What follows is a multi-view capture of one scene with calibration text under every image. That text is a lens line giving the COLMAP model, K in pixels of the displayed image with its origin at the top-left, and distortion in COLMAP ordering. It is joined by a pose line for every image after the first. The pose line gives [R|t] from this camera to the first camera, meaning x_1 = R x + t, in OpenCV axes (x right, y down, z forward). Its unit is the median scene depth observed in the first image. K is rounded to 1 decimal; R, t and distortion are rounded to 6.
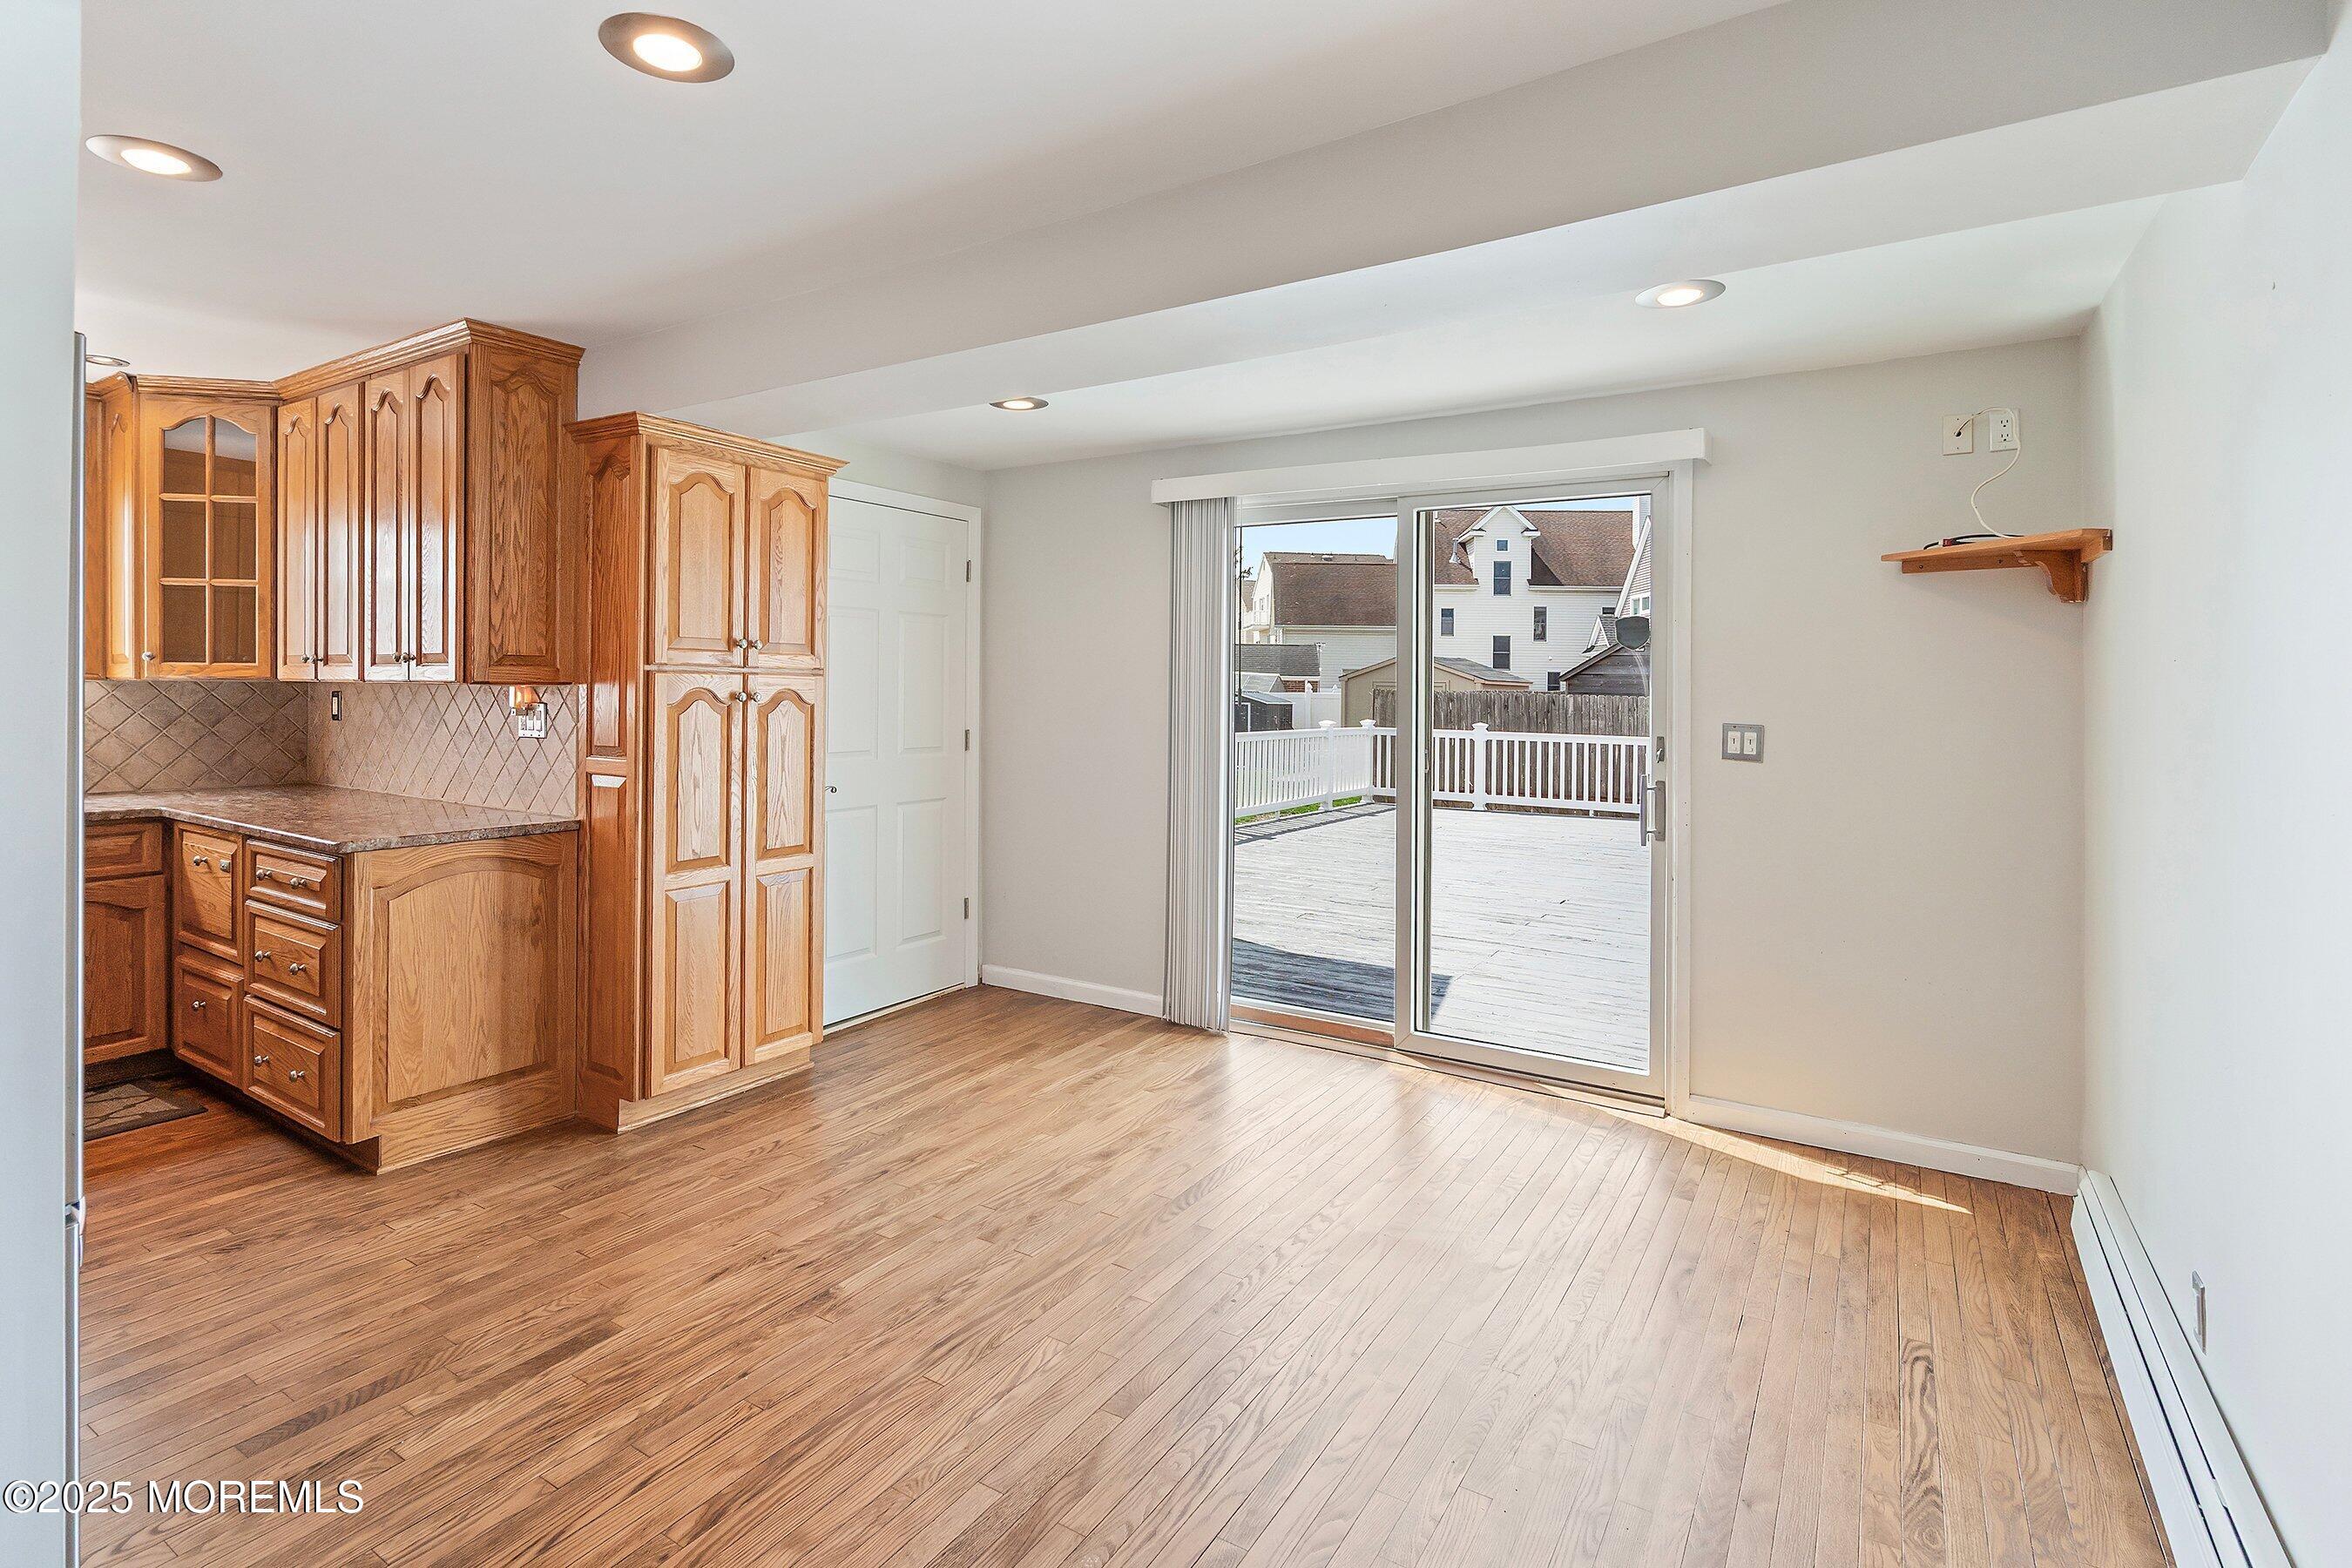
lens RADIAL K [[1086.2, 0, 1175.8], [0, 1086.2, 690.2], [0, 0, 1]] dist [-0.003447, 0.001162]
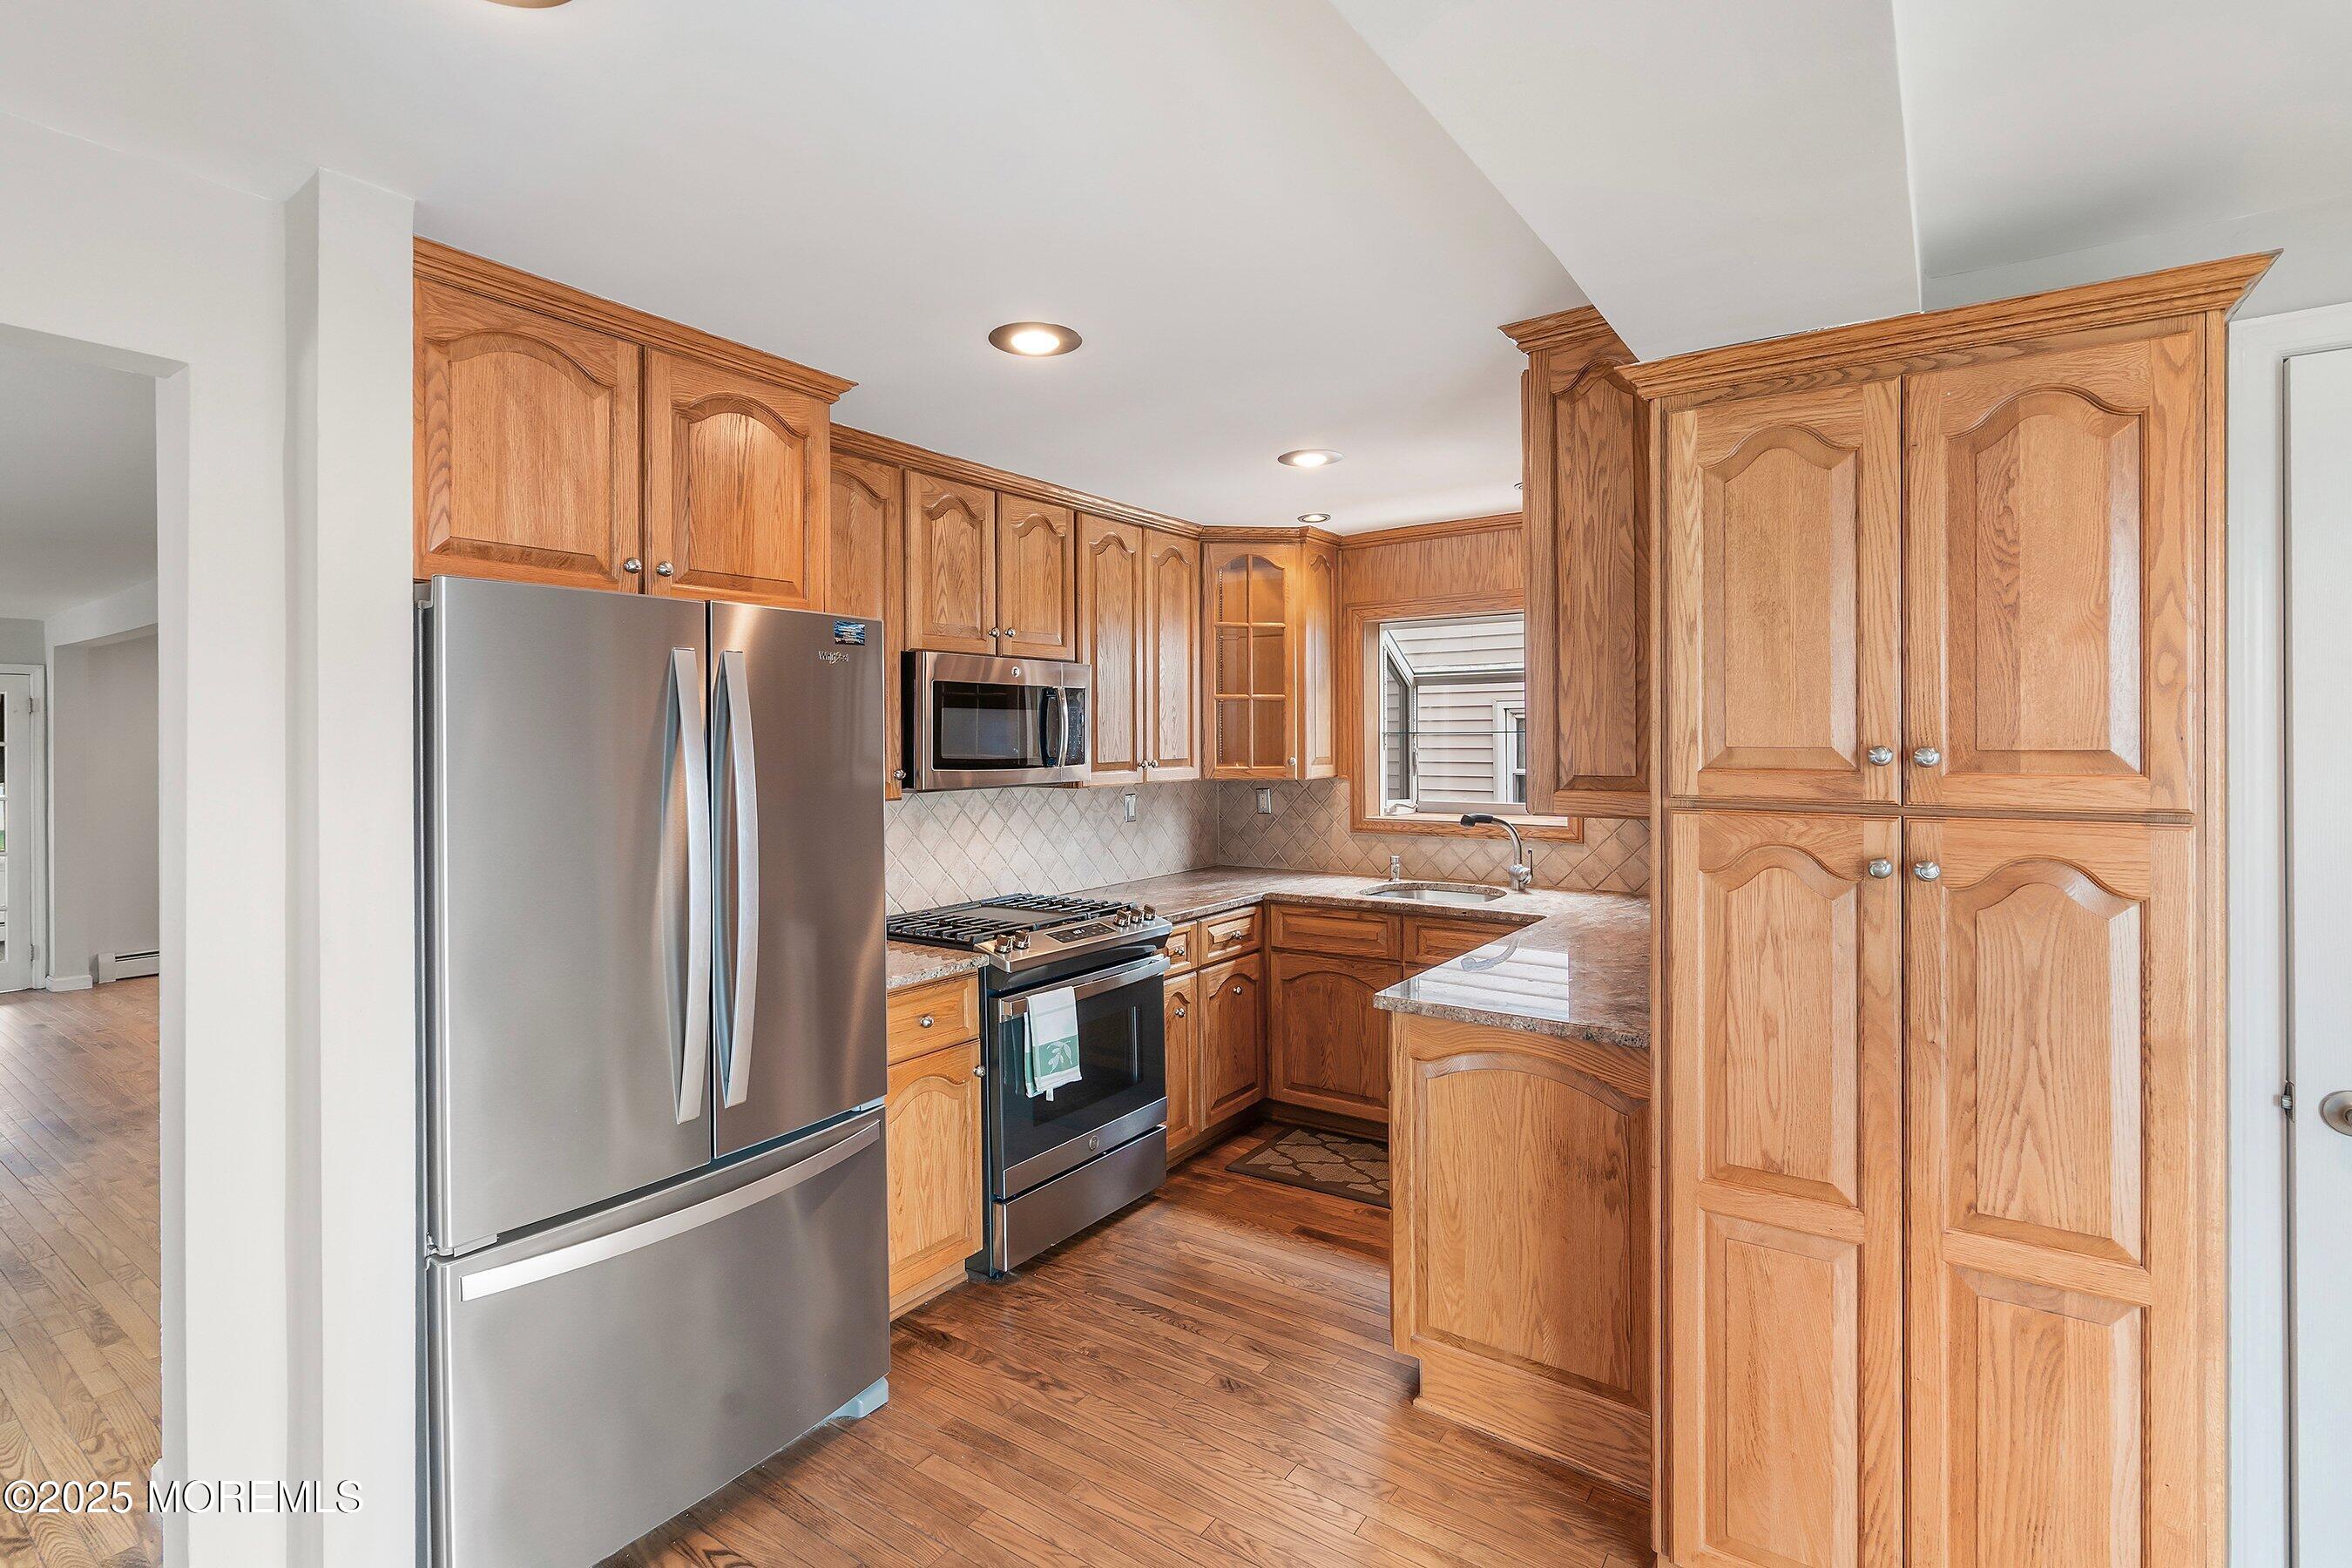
lens RADIAL K [[1086.2, 0, 1151.6], [0, 1086.2, 745.8], [0, 0, 1]] dist [-0.003447, 0.001162]
pose [[-0.043546, -0.005199, -0.999038, 0.101544], [0.000288, 0.999986, -0.005216, -0.051833], [0.999051, -0.000515, -0.043544, 0.807739]]
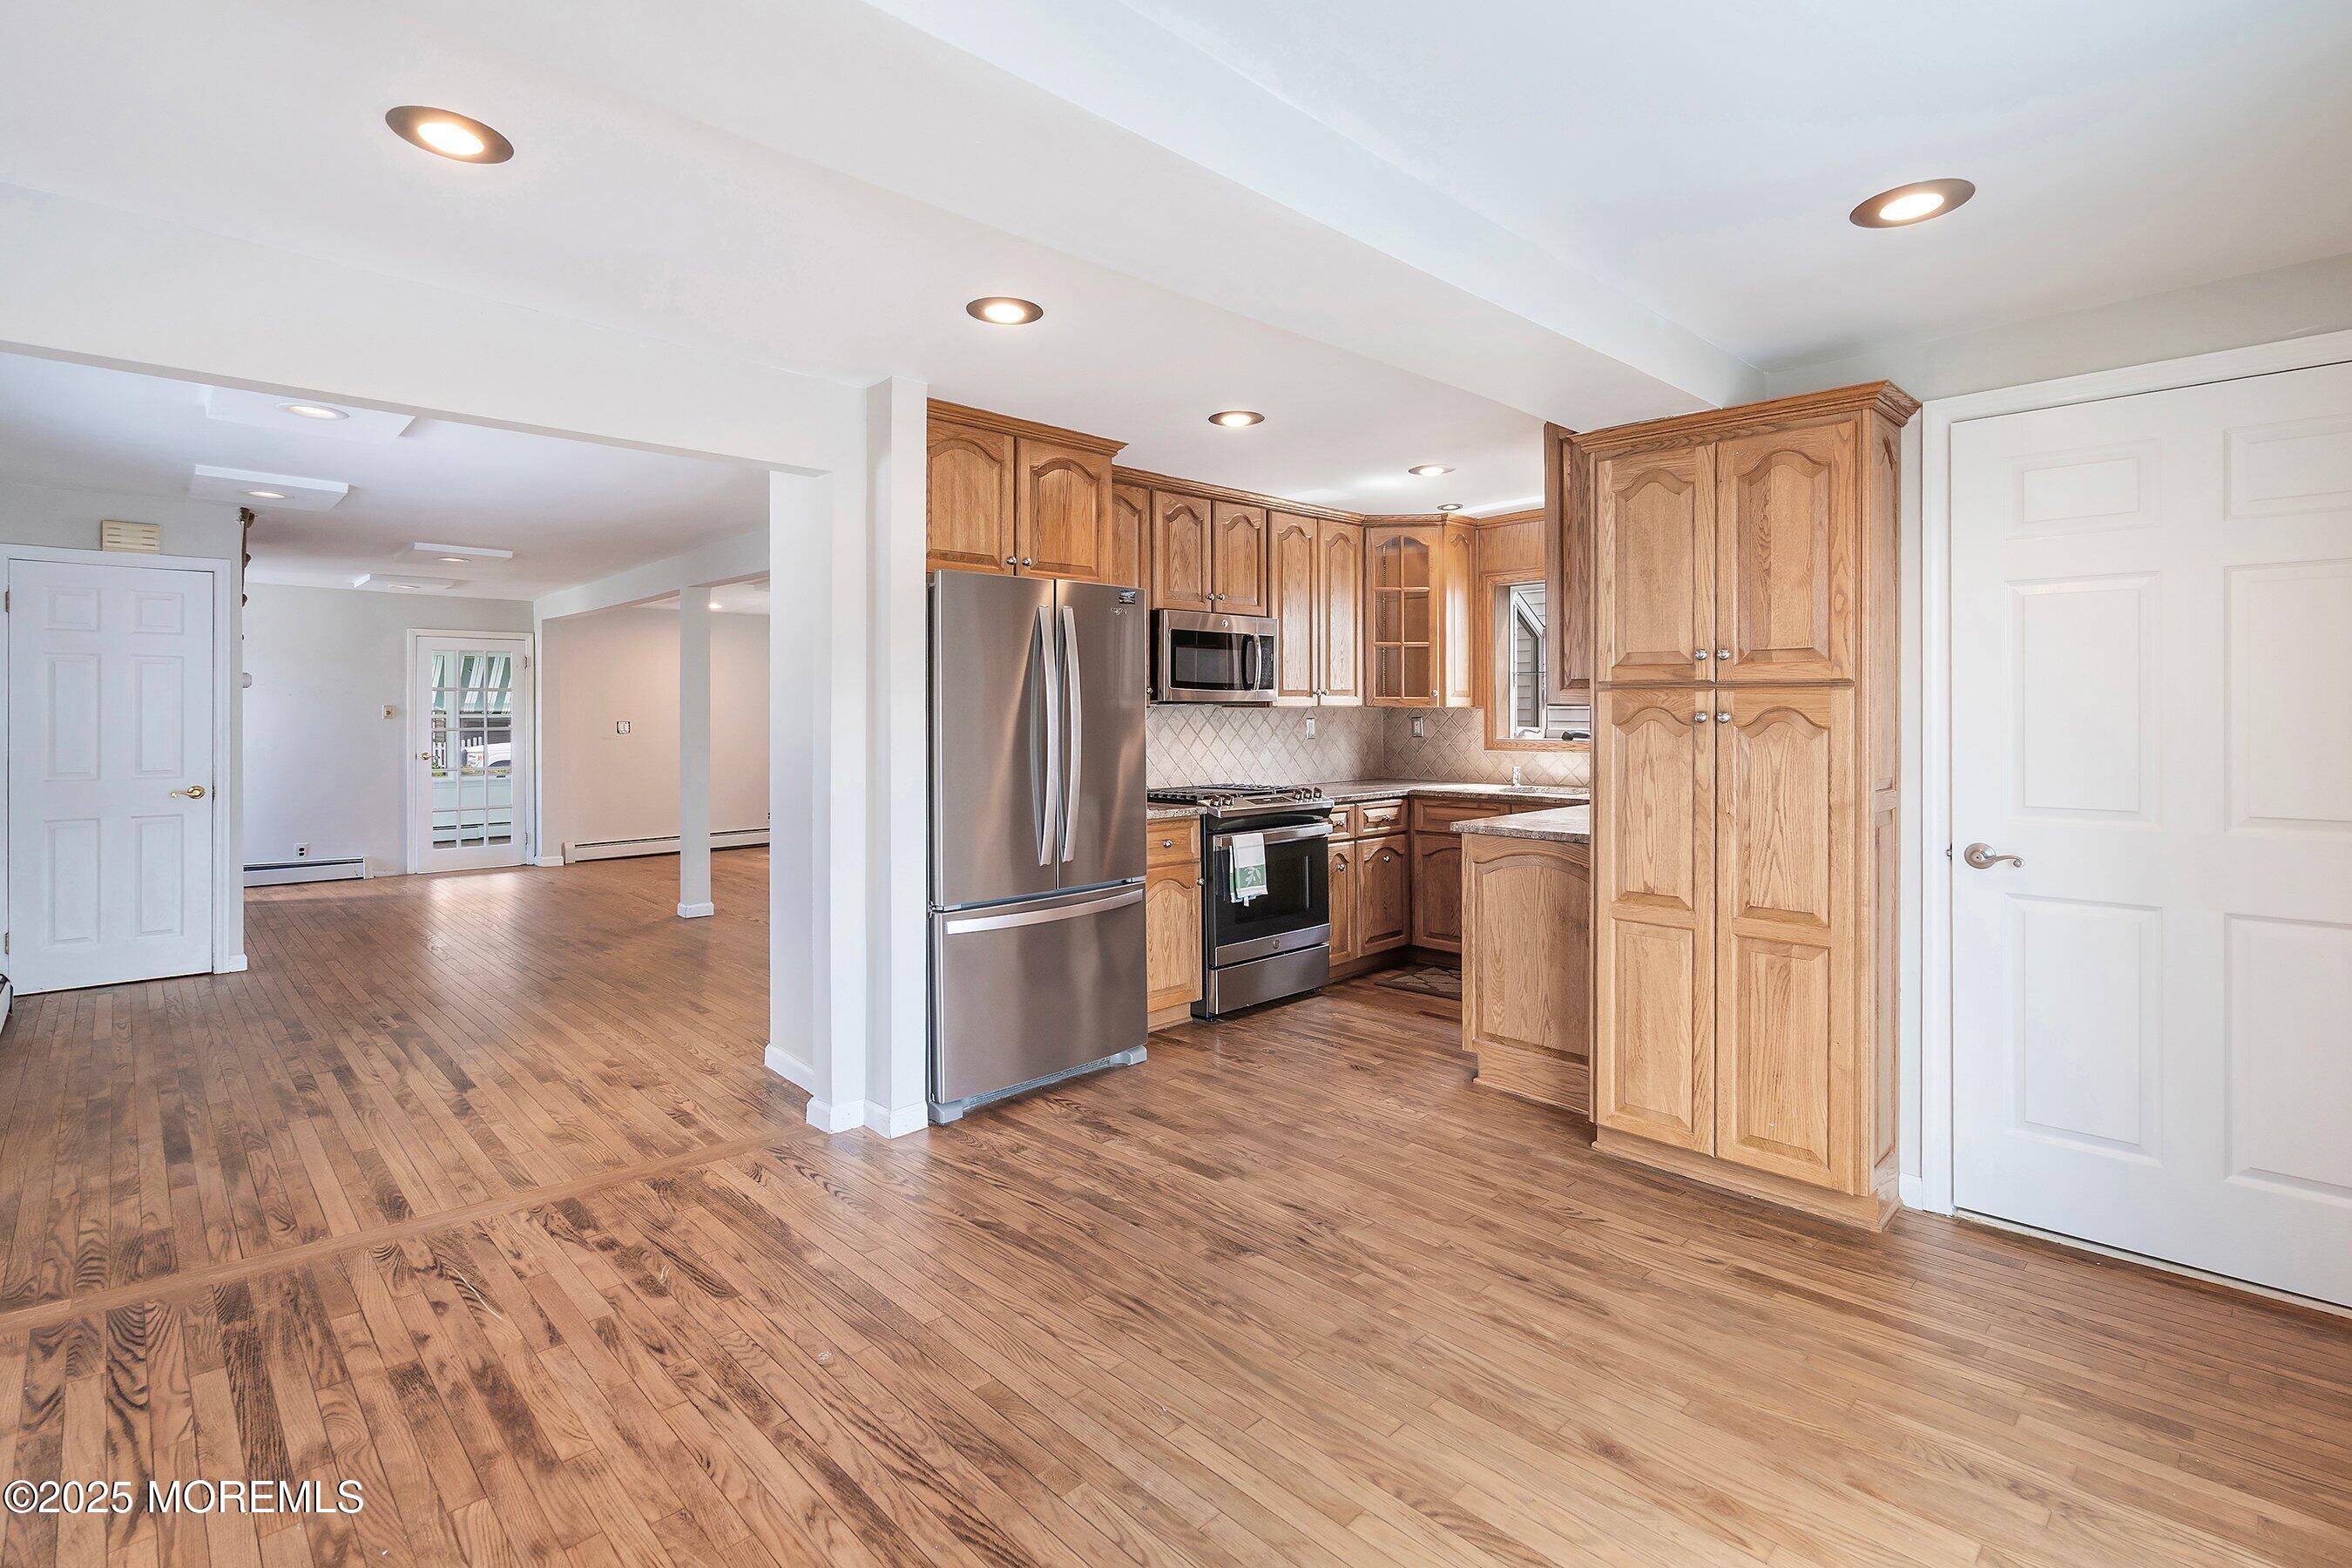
lens RADIAL K [[1086.2, 0, 1186.9], [0, 1086.2, 723.0], [0, 0, 1]] dist [-0.003447, 0.001162]
pose [[-0.203651, 0.001487, -0.979042, 0.595454], [-0.002780, 0.999994, 0.002097, 0.011524], [0.979040, 0.003149, -0.203646, 0.895356]]
